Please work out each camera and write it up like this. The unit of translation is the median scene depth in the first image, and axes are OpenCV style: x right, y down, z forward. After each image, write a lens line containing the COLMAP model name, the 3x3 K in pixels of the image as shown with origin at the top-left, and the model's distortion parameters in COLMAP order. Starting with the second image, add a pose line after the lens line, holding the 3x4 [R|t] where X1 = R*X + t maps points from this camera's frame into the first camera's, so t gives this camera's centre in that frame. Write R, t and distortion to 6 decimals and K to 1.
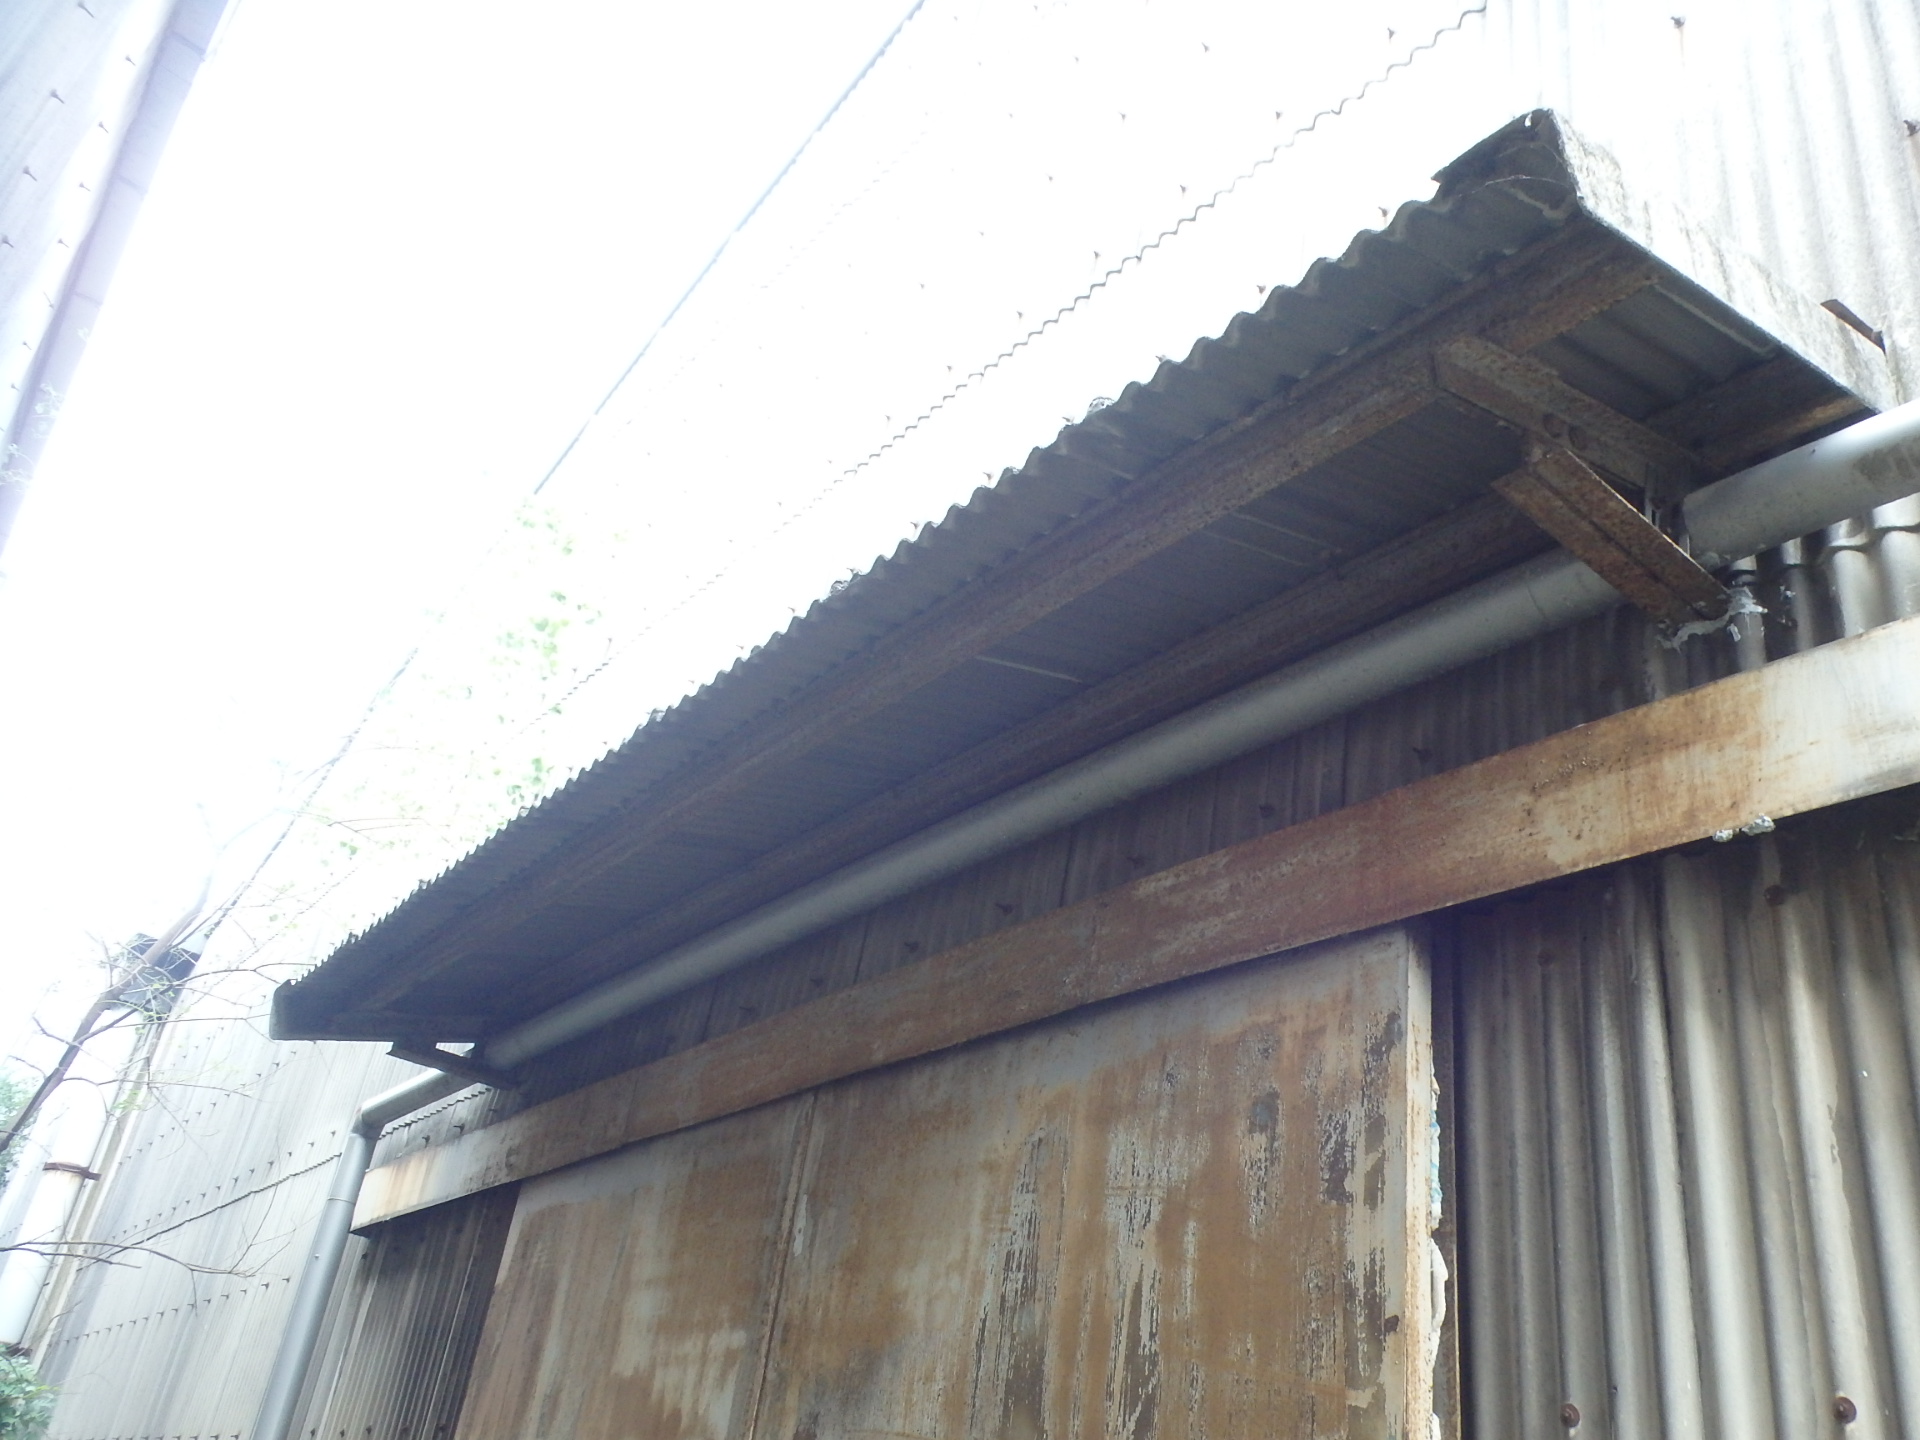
lens RADIAL K [[1611.8, 0, 960.0], [0, 1611.8, 720.0], [0, 0, 1]] dist [-0.102758, 0.095664]
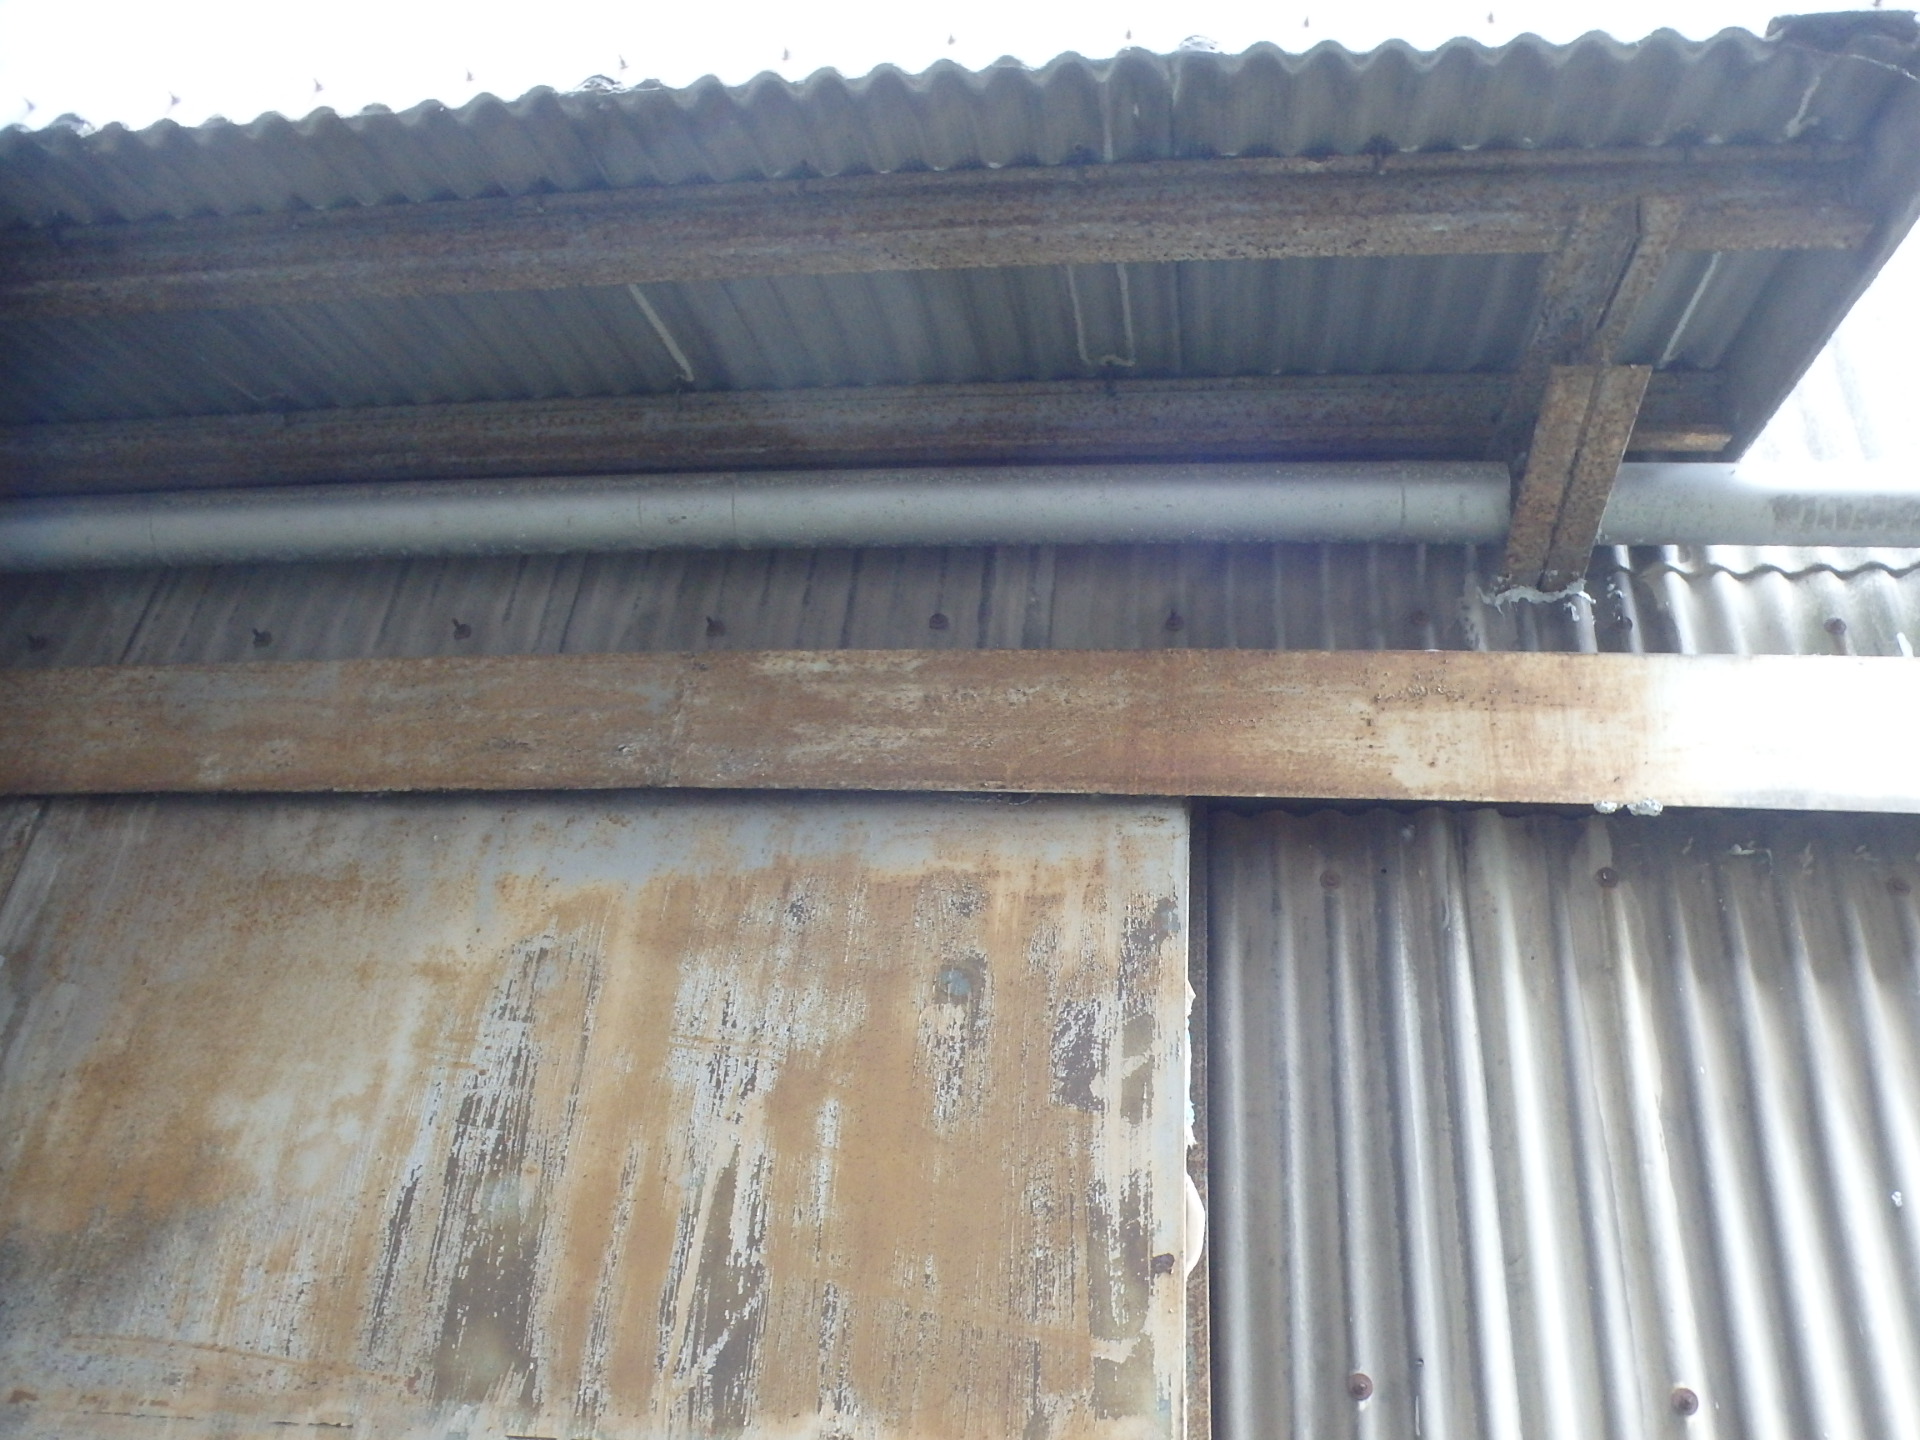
lens RADIAL K [[1592.7, 0, 959.8], [0, 1592.7, 760.2], [0, 0, 1]] dist [-0.021368, 0.011109]
pose [[0.709885, 0.268872, 0.650977, -0.353048], [-0.326276, 0.944650, -0.034367, 0.168307], [-0.624186, -0.188002, 0.758319, 0.417292]]
